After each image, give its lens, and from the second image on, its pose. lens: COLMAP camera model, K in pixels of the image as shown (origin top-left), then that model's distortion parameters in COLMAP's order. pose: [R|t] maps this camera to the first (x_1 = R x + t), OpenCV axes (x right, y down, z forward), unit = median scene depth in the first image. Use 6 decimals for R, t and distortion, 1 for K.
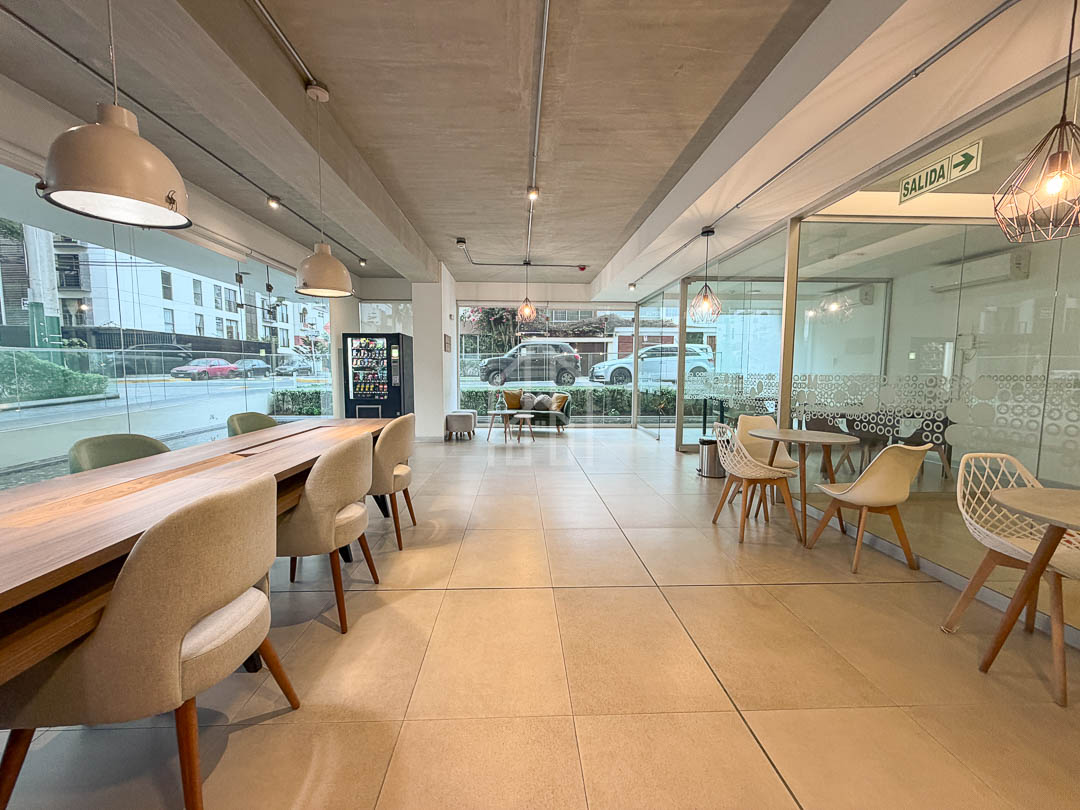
lens RADIAL K [[429.5, 0, 535.1], [0, 429.5, 405.7], [0, 0, 1]] dist [0.000243, 0.000021]
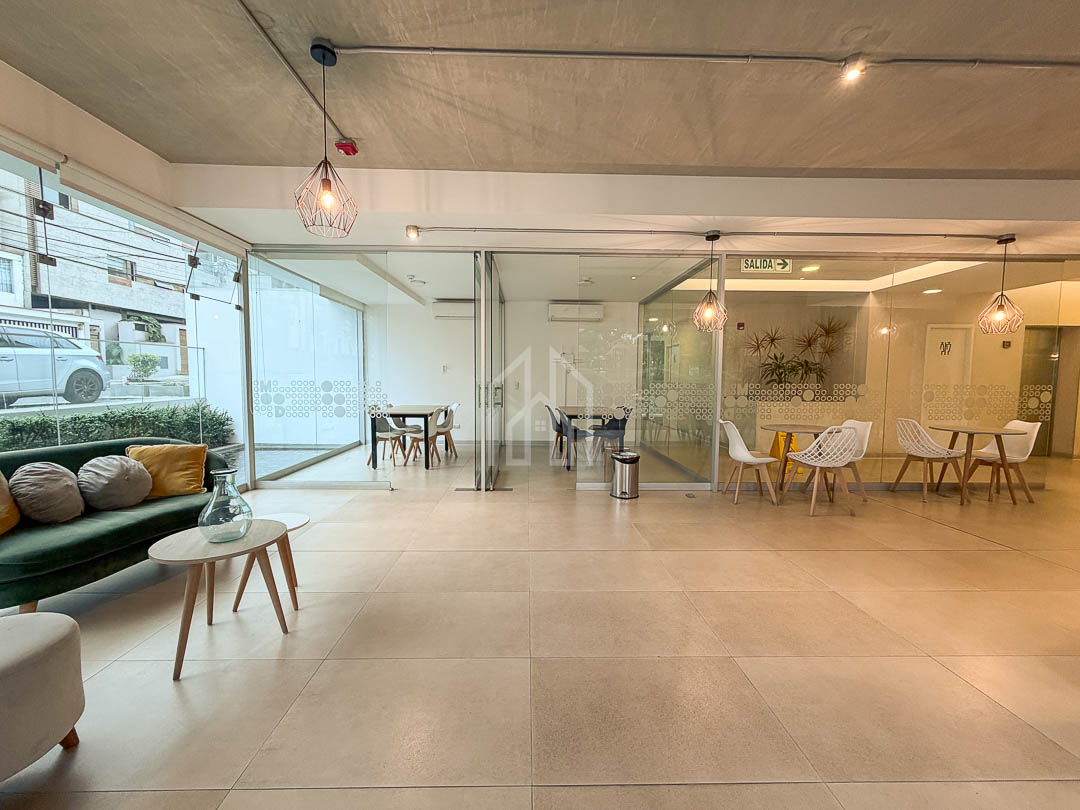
lens RADIAL K [[429.5, 0, 535.1], [0, 429.5, 405.7], [0, 0, 1]] dist [0.000243, 0.000021]
pose [[0.020250, -0.069816, 0.997354, -0.649561], [0.076049, 0.994776, 0.068091, -0.139587], [-0.996898, 0.074469, 0.025454, 1.554716]]
